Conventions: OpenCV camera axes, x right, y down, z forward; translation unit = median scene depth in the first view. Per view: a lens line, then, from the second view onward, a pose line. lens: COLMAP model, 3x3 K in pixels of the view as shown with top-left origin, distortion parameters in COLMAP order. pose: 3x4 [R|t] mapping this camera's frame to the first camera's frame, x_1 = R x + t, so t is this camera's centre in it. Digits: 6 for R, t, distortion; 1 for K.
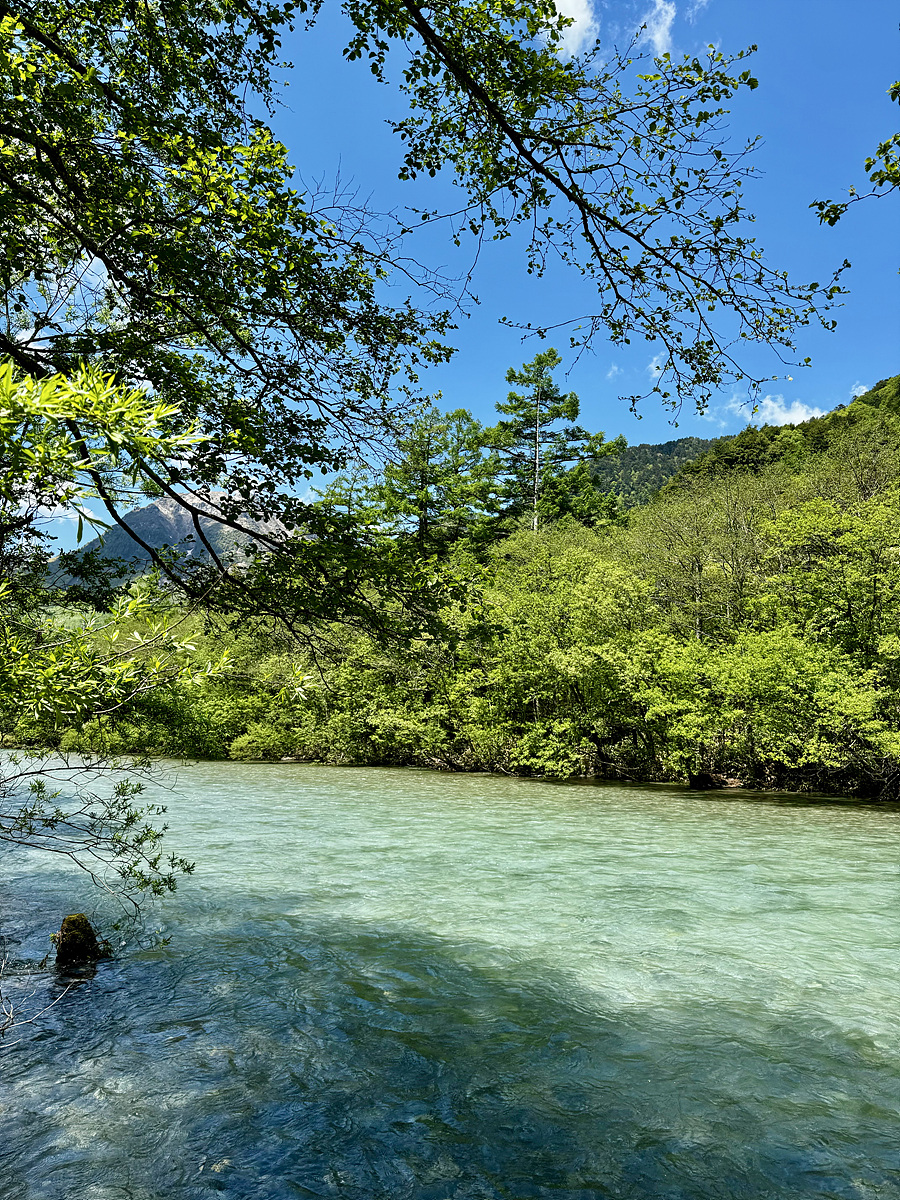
lens RADIAL K [[860.0, 0, 450.0], [0, 860.0, 600.0], [0, 0, 1]] dist [0.130035, -0.292090]
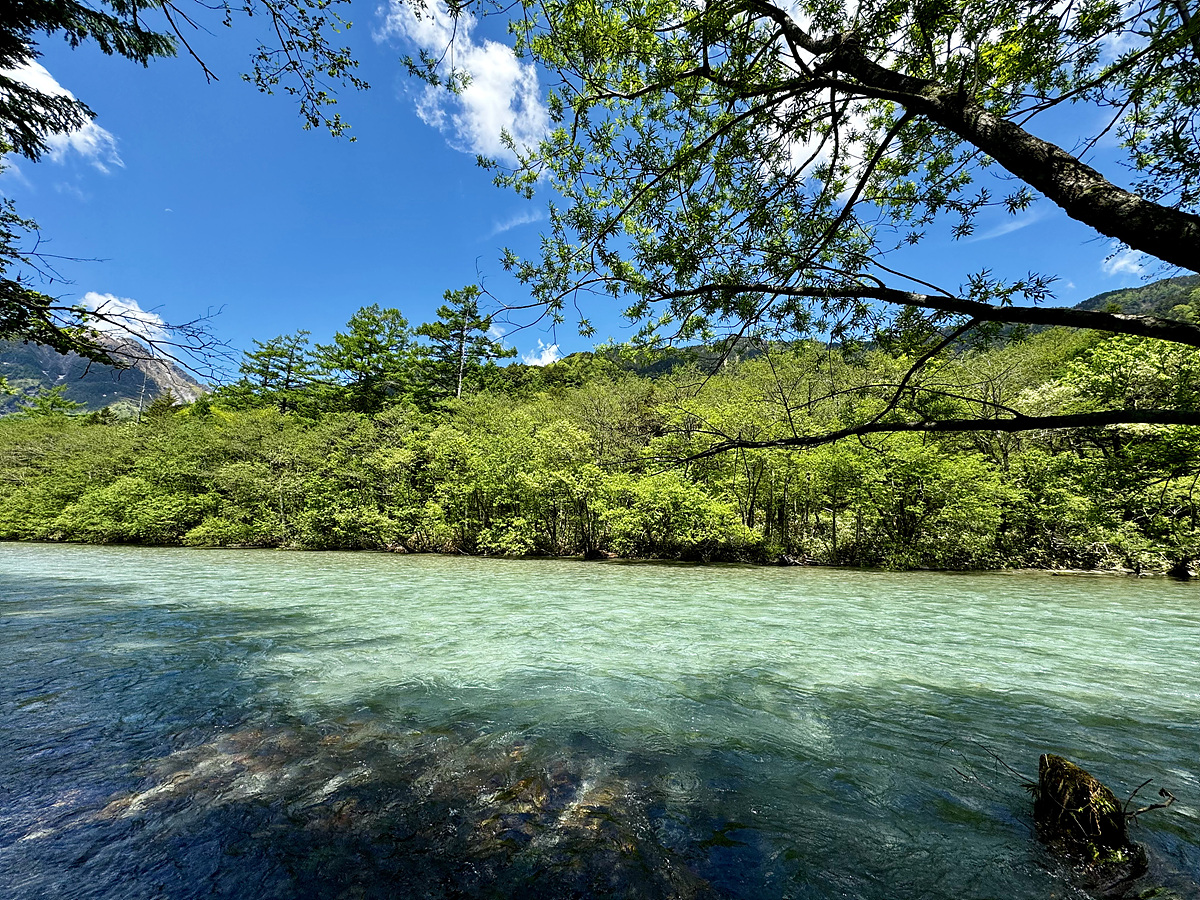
lens RADIAL K [[474.4, 0, 600.0], [0, 474.4, 450.0], [0, 0, 1]] dist [0.001447, 0.000035]
pose [[0.841431, 0.090117, 0.532797, -0.147798], [-0.086752, 0.995735, -0.031414, 0.023758], [-0.533355, -0.019789, 0.845660, 0.153807]]
